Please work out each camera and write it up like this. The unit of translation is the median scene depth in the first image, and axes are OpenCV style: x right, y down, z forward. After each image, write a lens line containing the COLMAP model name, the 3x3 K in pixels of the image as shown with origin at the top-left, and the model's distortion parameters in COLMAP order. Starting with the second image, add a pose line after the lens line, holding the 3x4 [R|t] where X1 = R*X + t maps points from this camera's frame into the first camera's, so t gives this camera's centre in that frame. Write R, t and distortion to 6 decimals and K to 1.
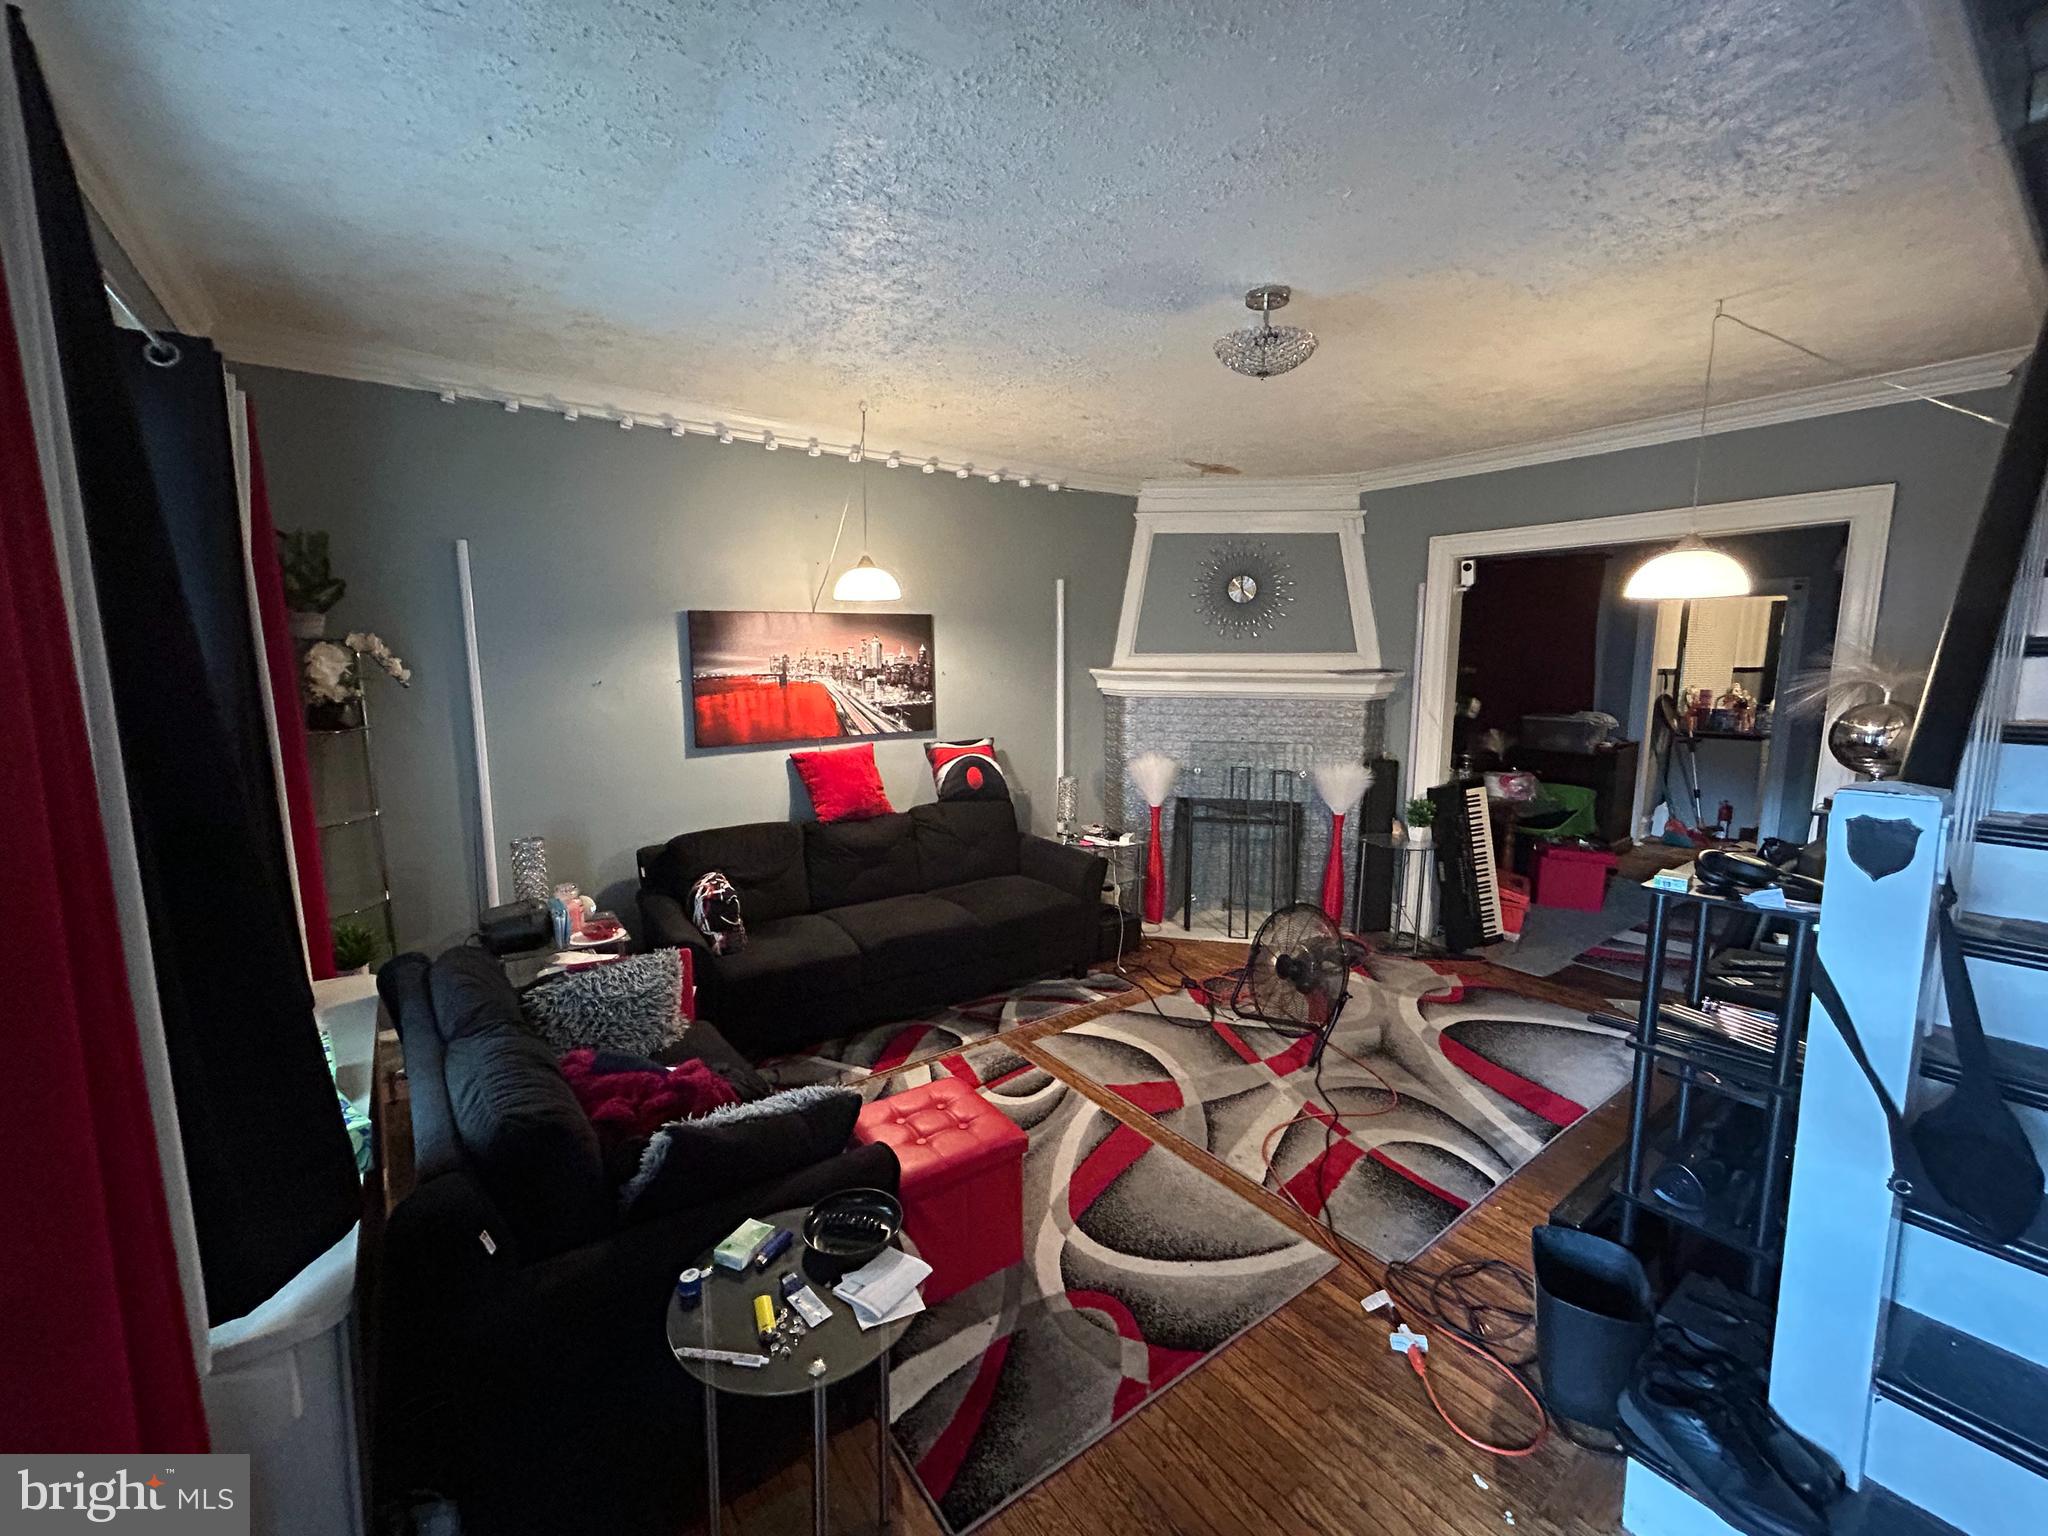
lens RADIAL K [[825.5, 0, 1018.1], [0, 825.5, 768.1], [0, 0, 1]] dist [0.000405, 0.001894]
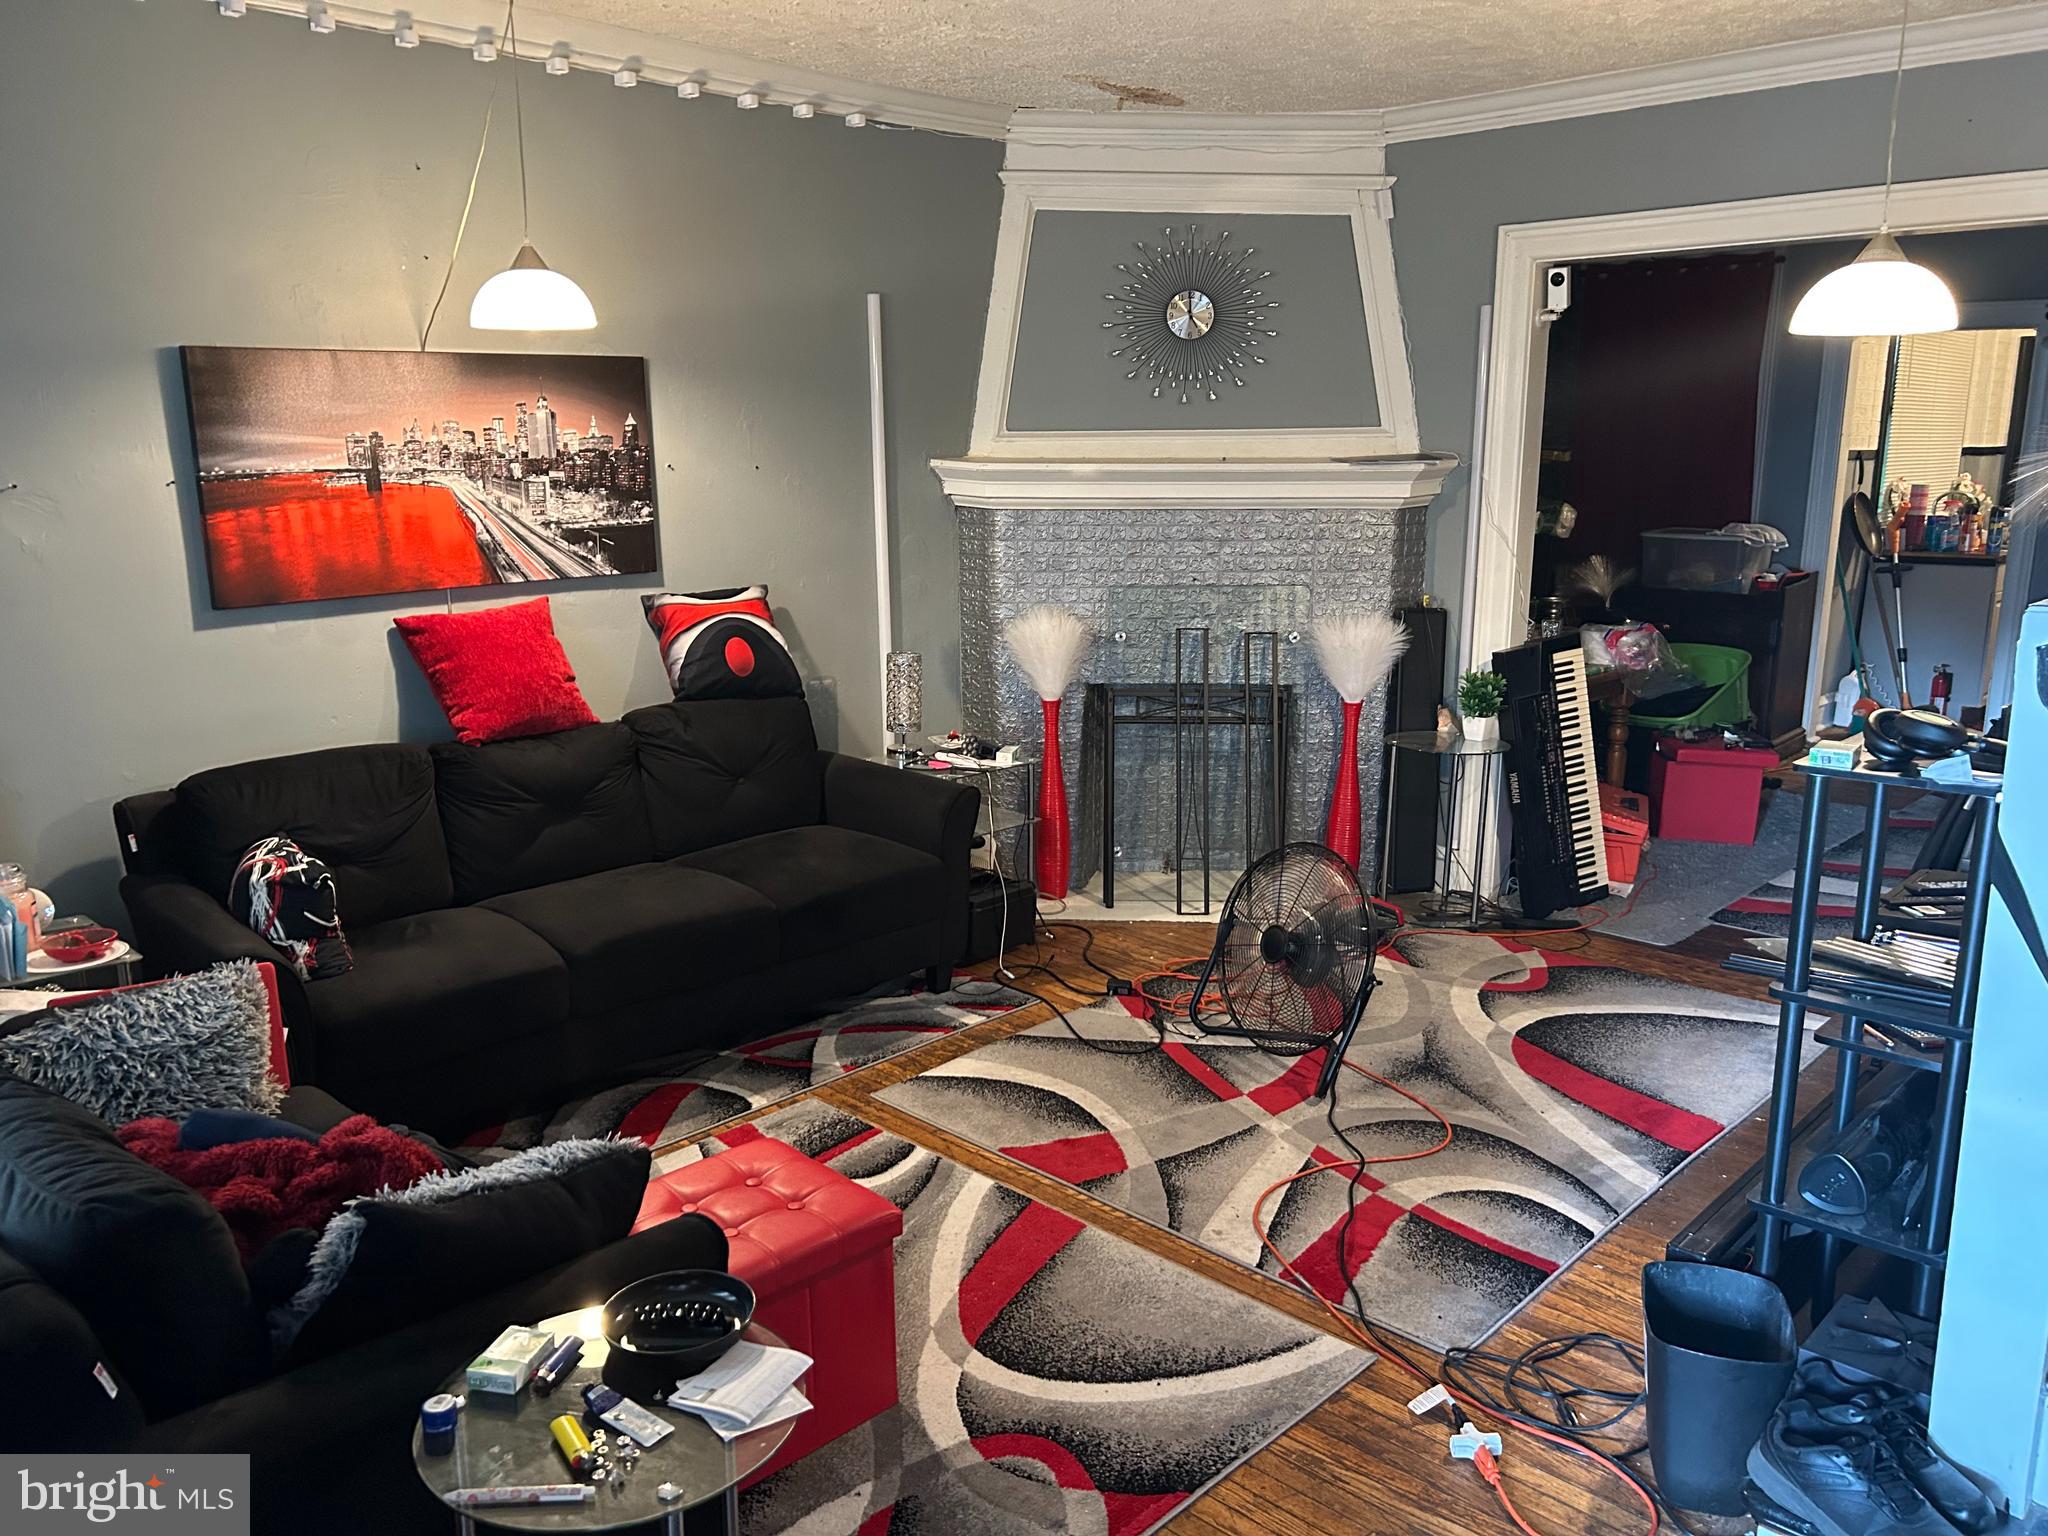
lens RADIAL K [[1530.2, 0, 1019.8], [0, 1530.2, 783.6], [0, 0, 1]] dist [0.061804, -0.062808]
pose [[0.985882, -0.041026, 0.162339, -0.044139], [0.026851, 0.995708, 0.088572, 0.012609], [-0.165276, -0.082963, 0.982752, -0.078970]]
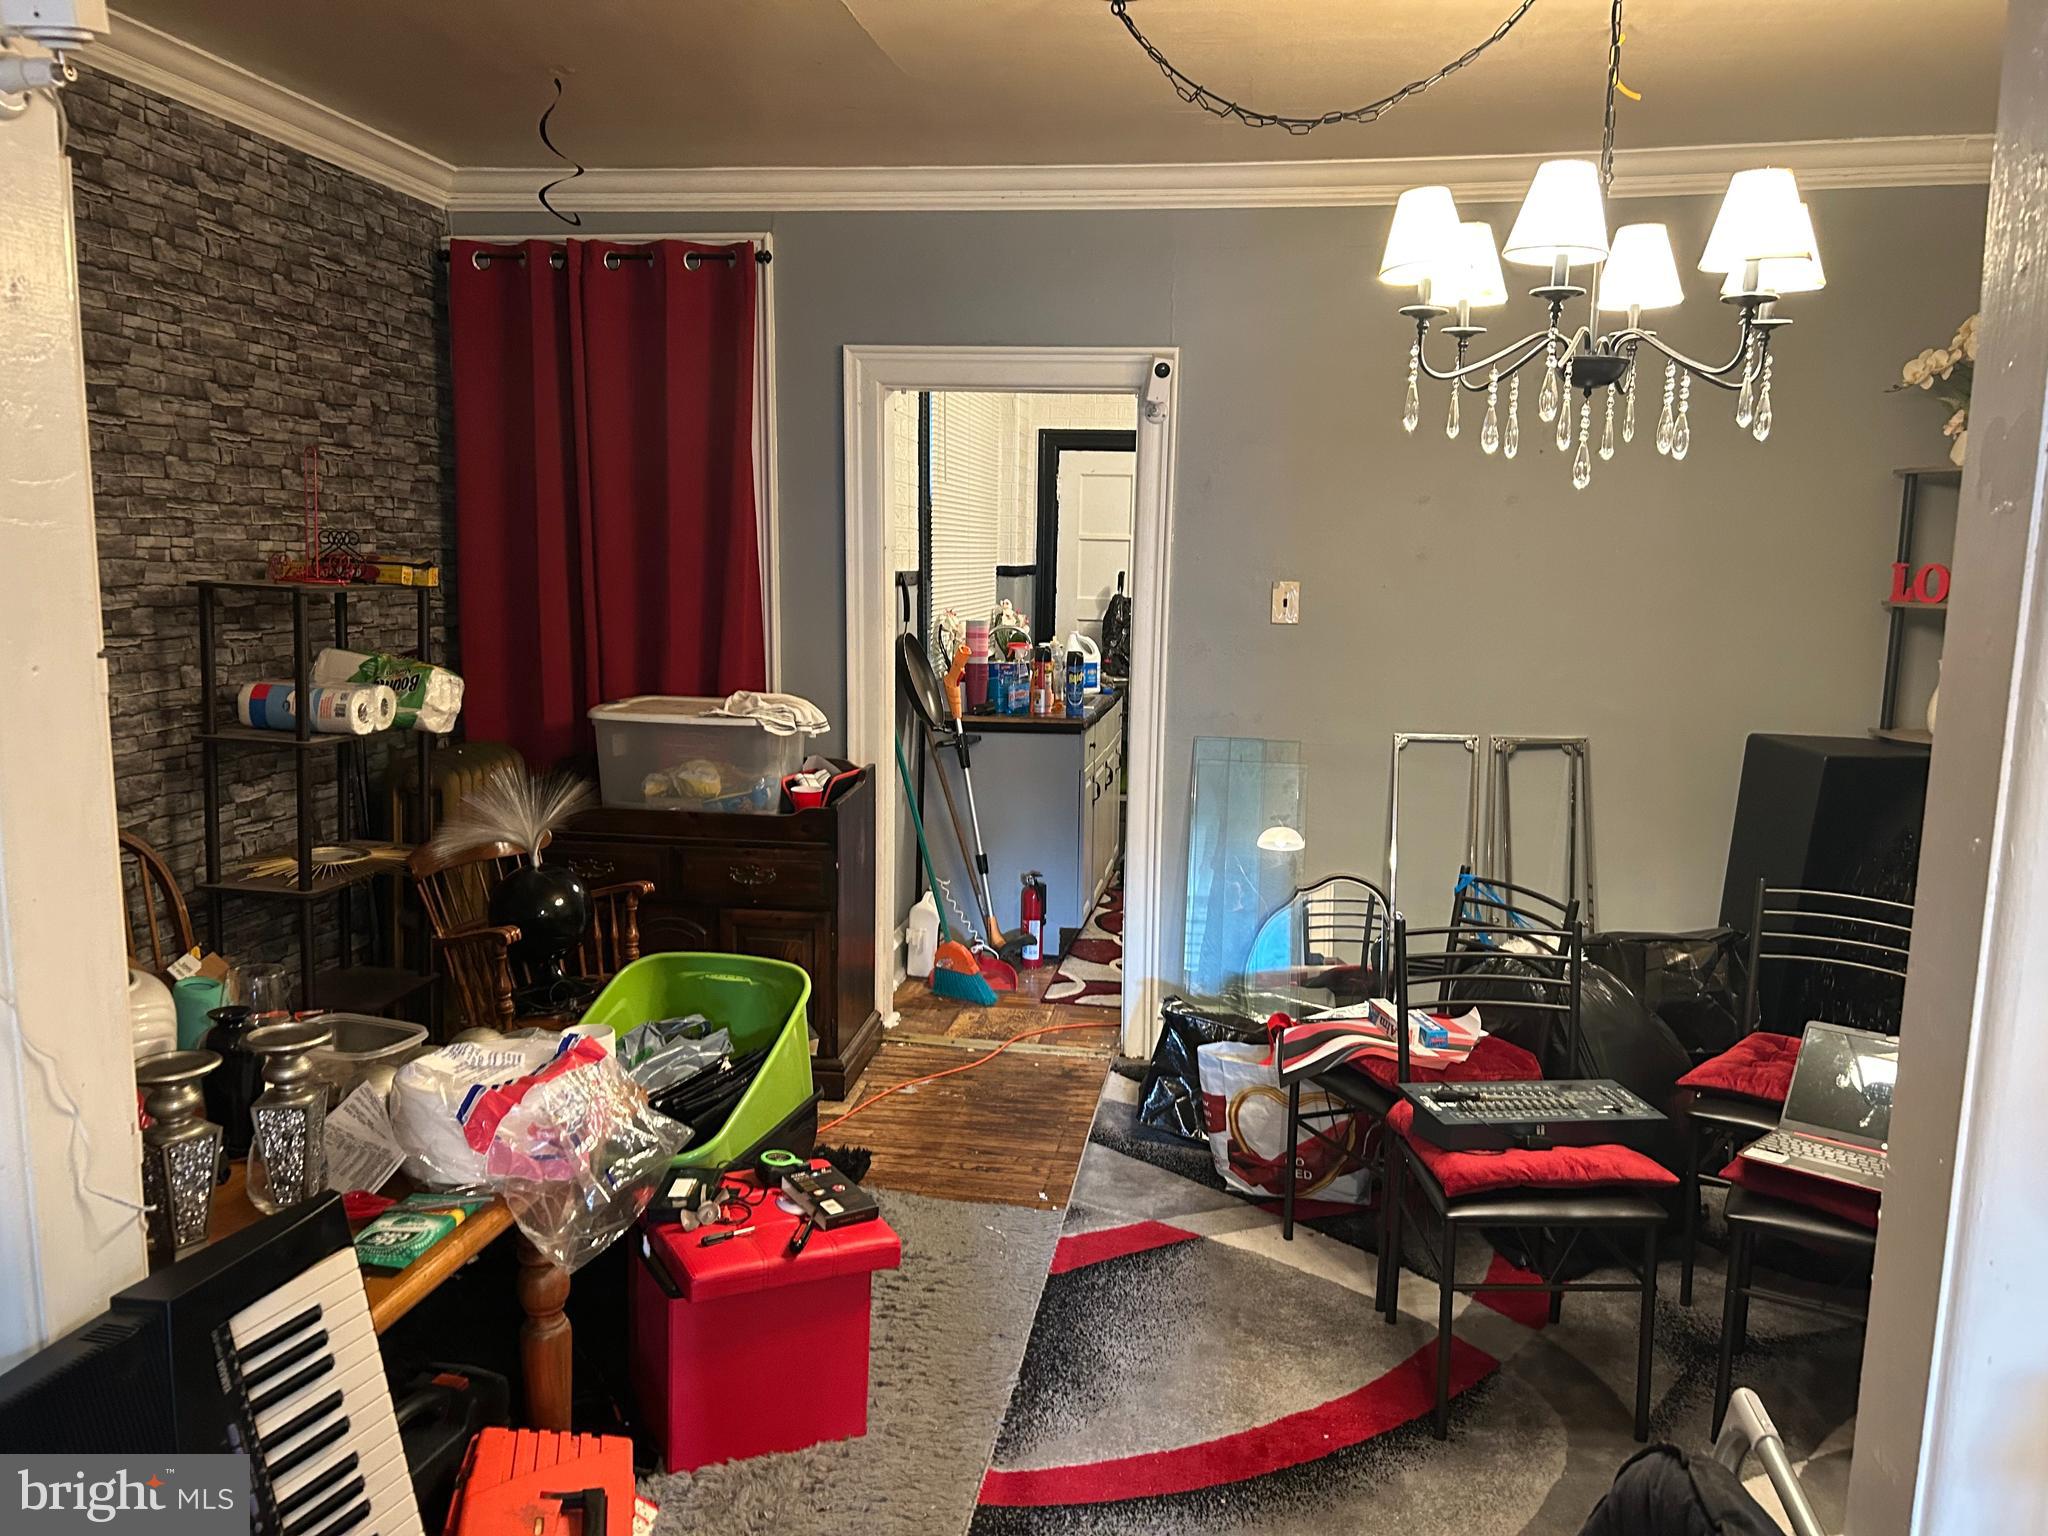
lens RADIAL K [[1530.2, 0, 1031.6], [0, 1530.2, 784.6], [0, 0, 1]] dist [0.061804, -0.062808]
pose [[0.700788, -0.099719, 0.706365, 0.565563], [0.080872, 0.994904, 0.060219, -0.110093], [-0.708771, 0.014925, 0.705281, 0.840777]]
